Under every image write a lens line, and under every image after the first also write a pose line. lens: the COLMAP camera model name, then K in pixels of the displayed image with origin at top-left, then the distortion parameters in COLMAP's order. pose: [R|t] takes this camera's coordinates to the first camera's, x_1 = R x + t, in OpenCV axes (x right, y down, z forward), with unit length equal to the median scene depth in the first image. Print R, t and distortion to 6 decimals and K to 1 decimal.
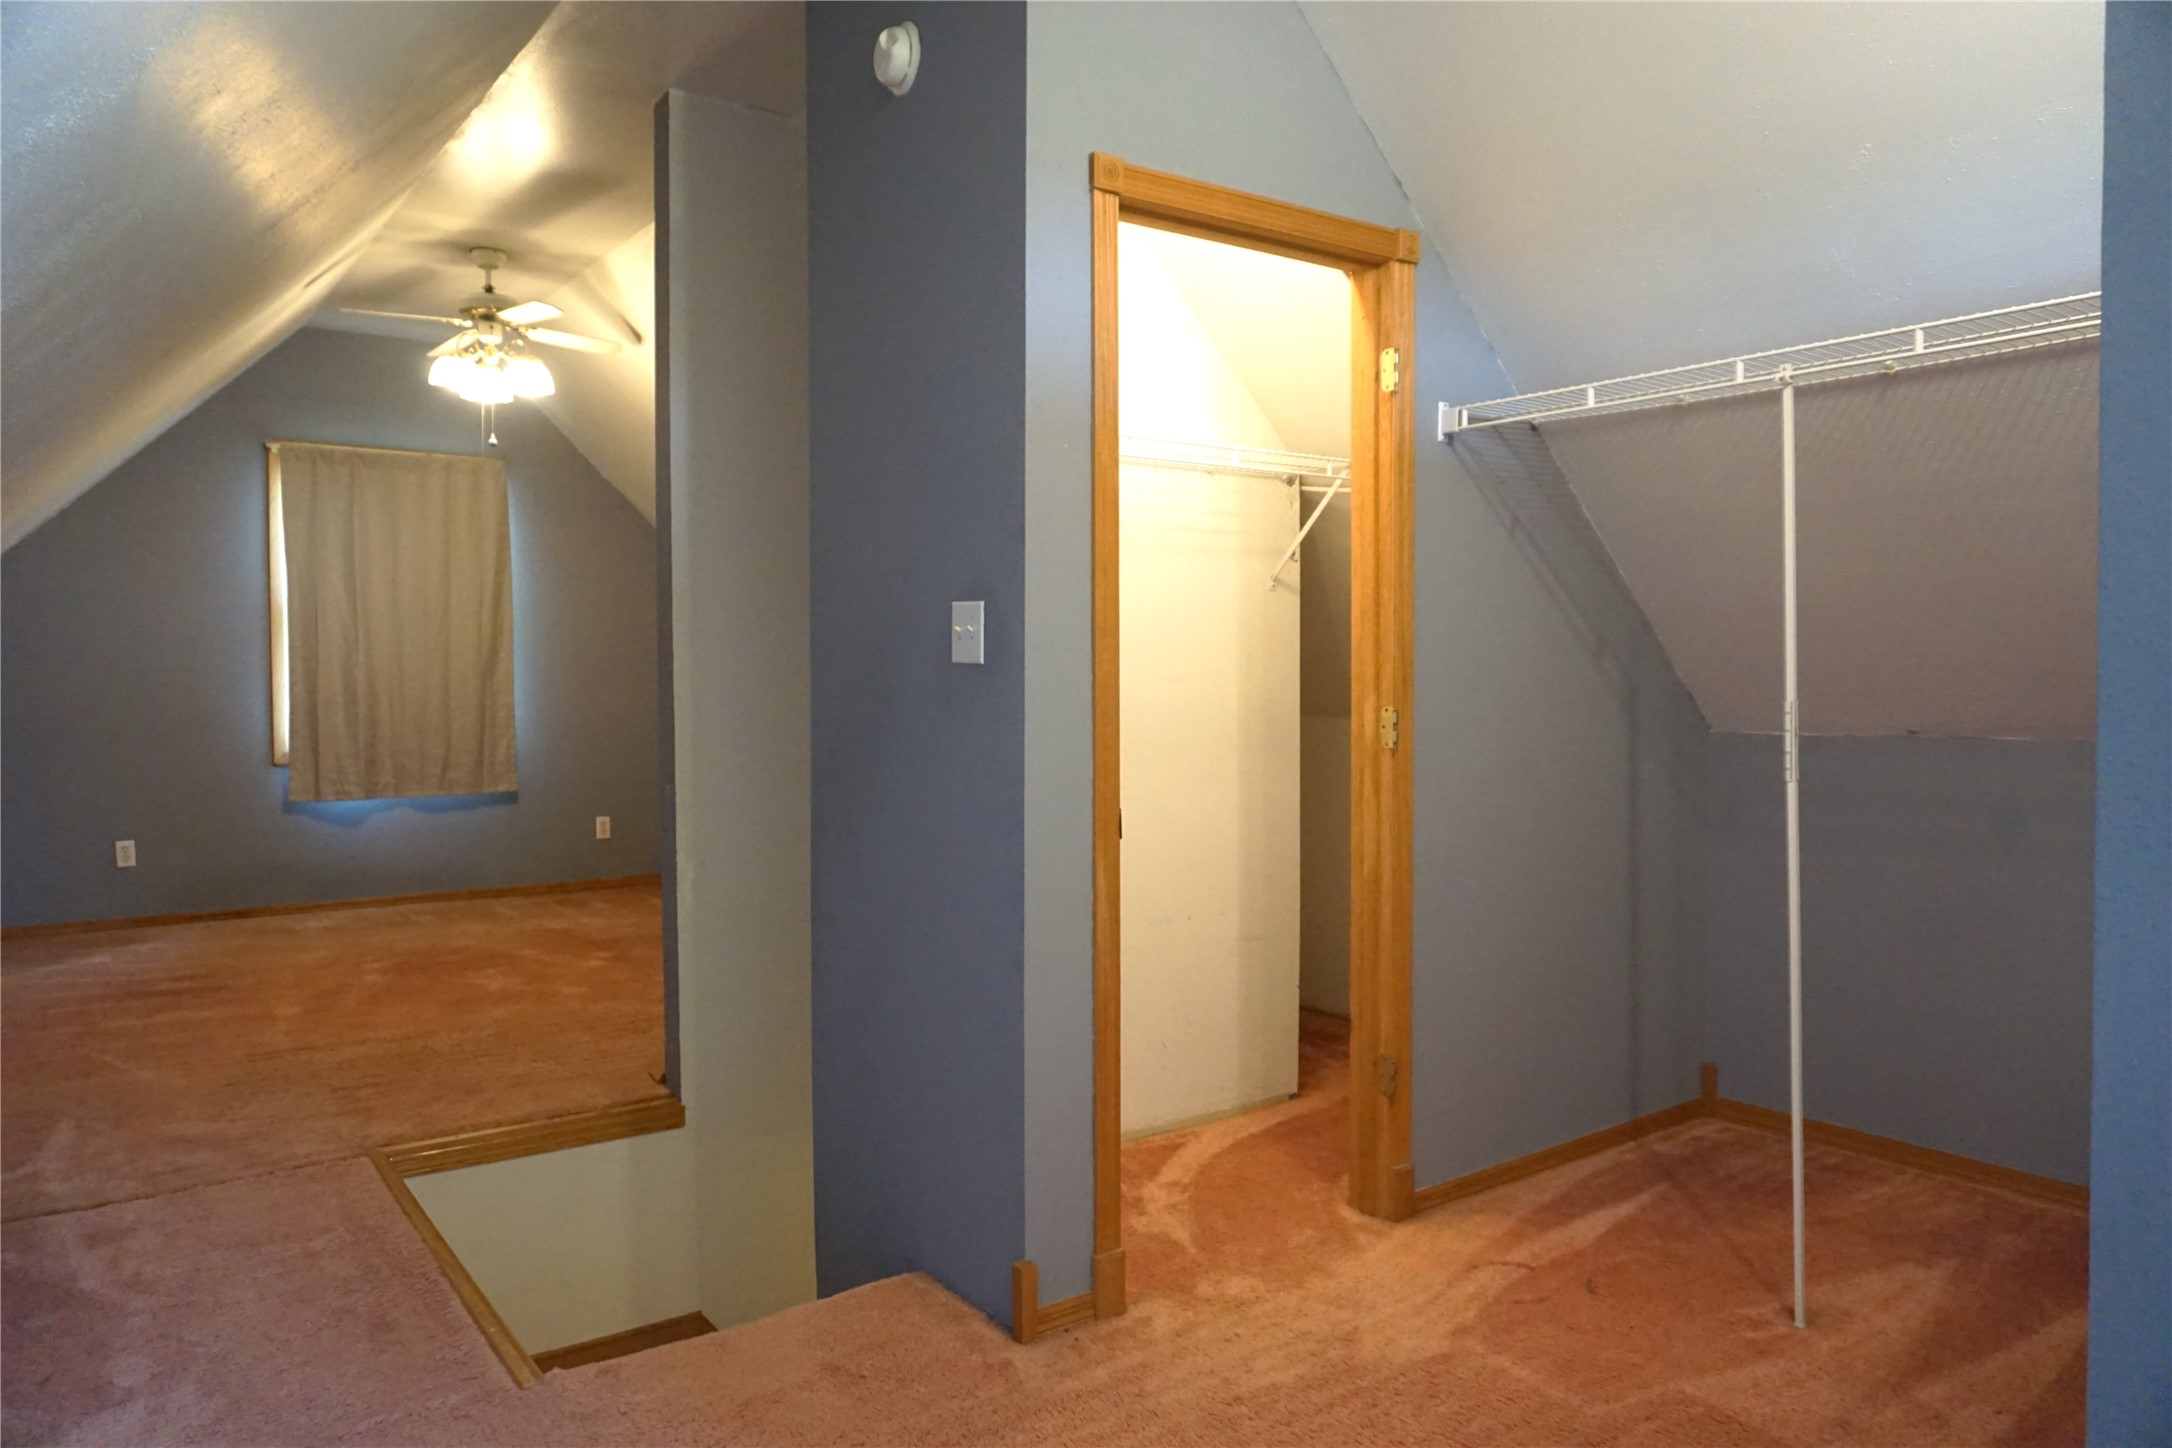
lens RADIAL K [[1458.0, 0, 1081.7], [0, 1458.0, 713.2], [0, 0, 1]] dist [0.008589, 0.001978]
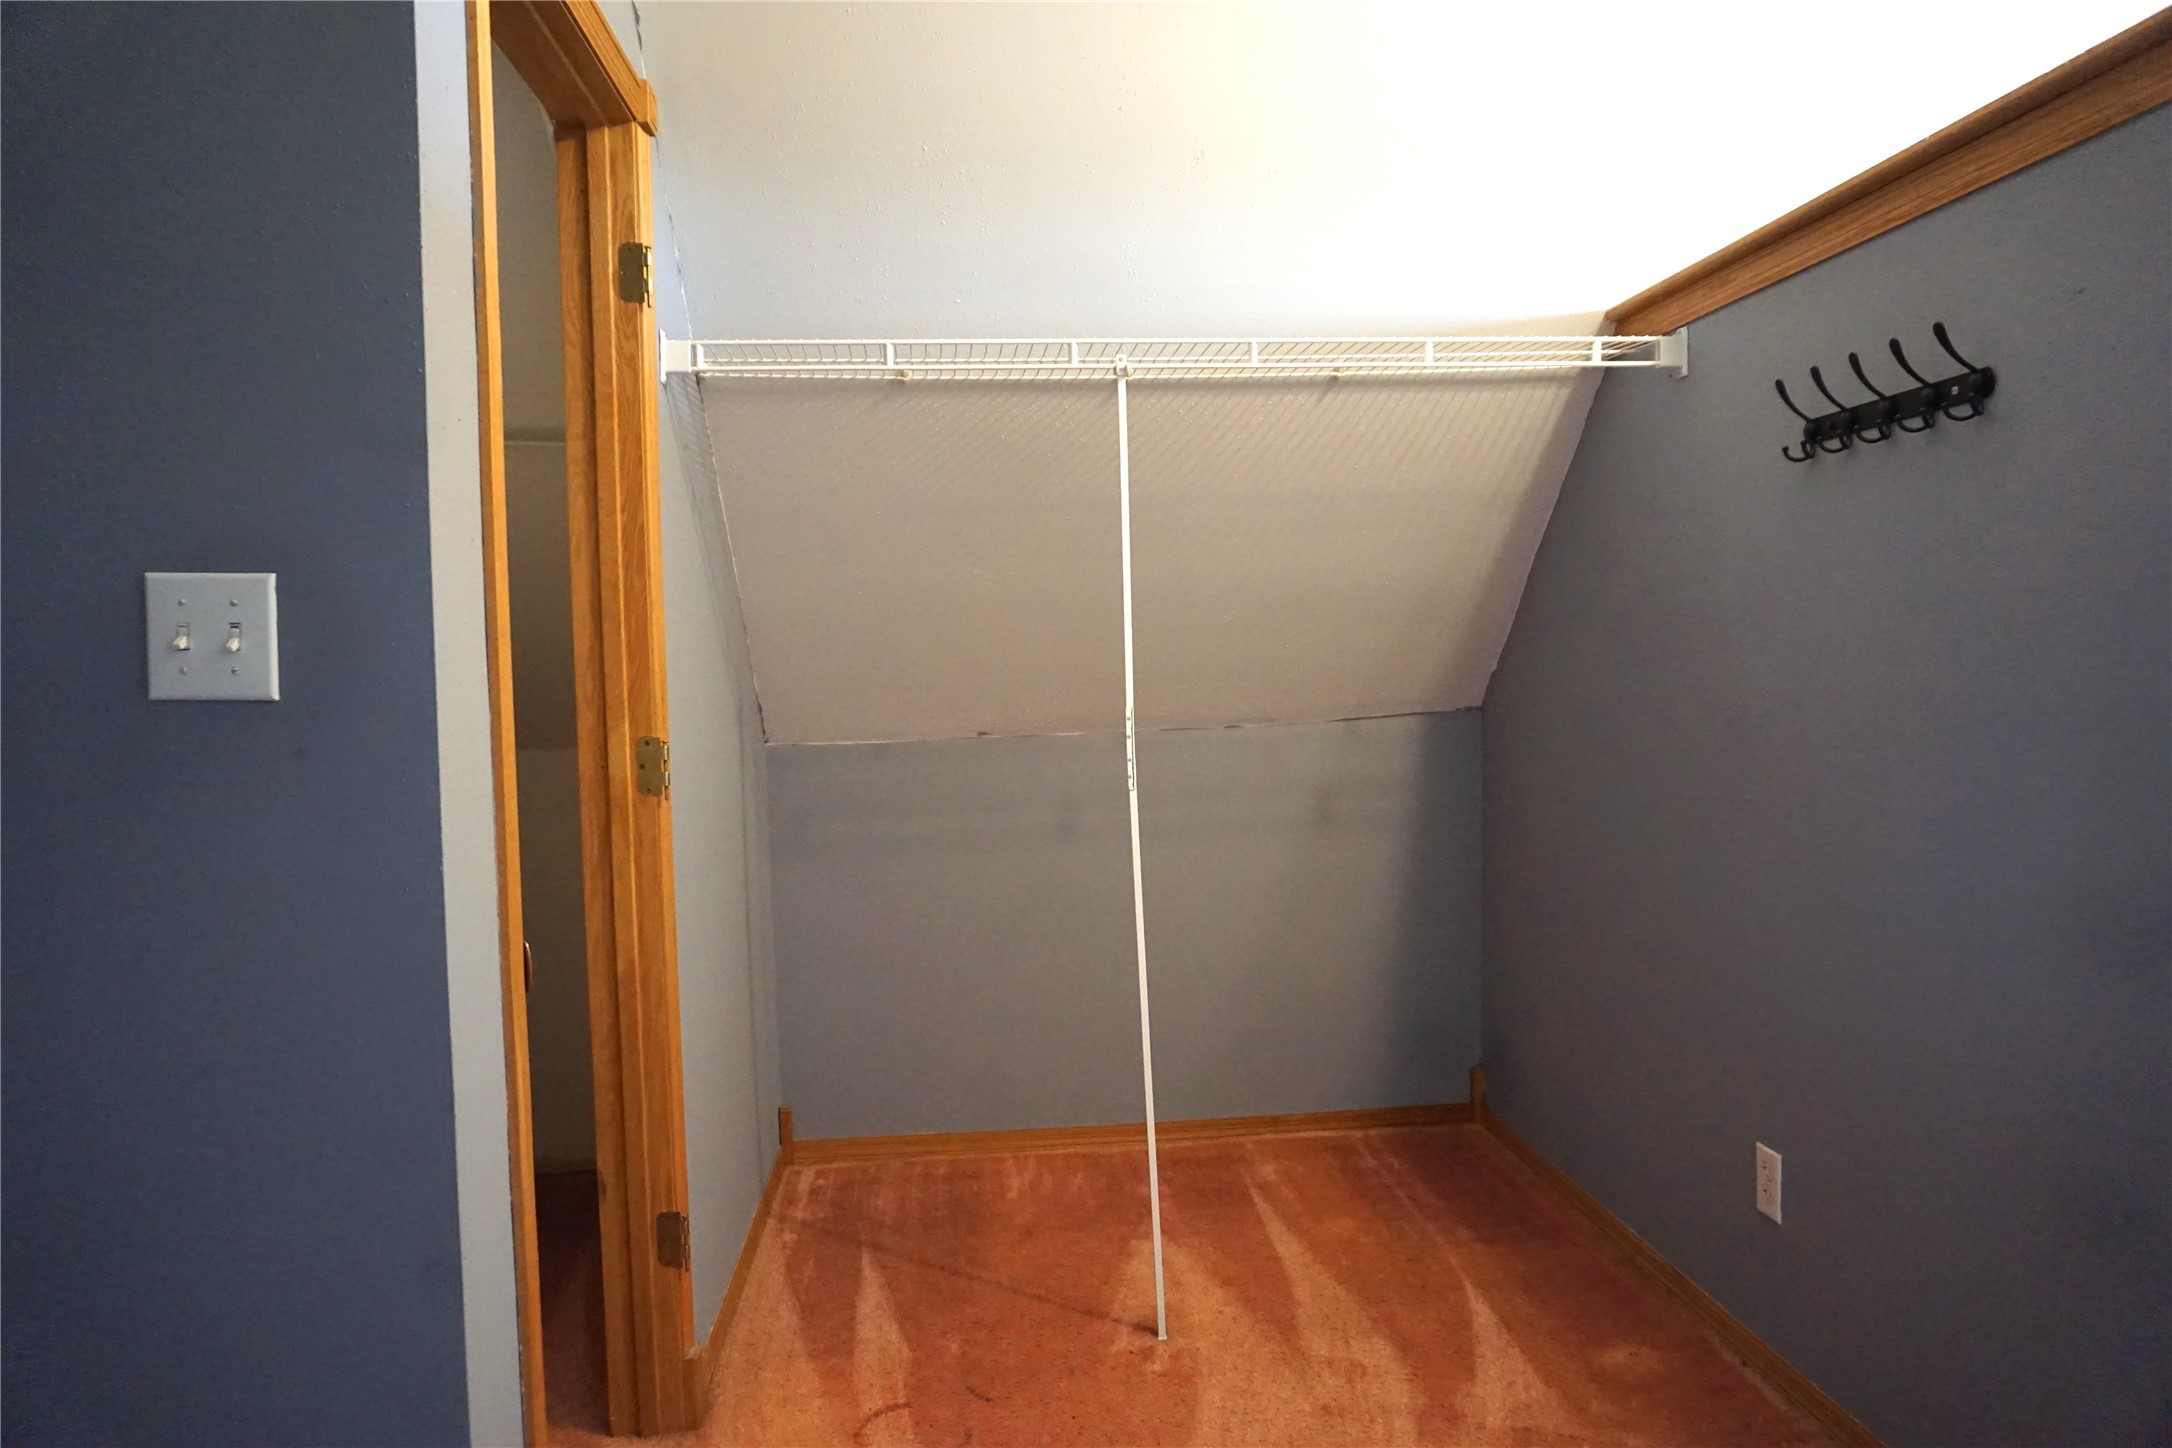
lens RADIAL K [[1458.0, 0, 1084.0], [0, 1458.0, 735.8], [0, 0, 1]] dist [0.008589, 0.001978]
pose [[0.531428, -0.059822, 0.844988, -0.313122], [0.054829, 0.997841, 0.036161, -0.022522], [-0.845327, 0.027113, 0.533561, 0.463025]]
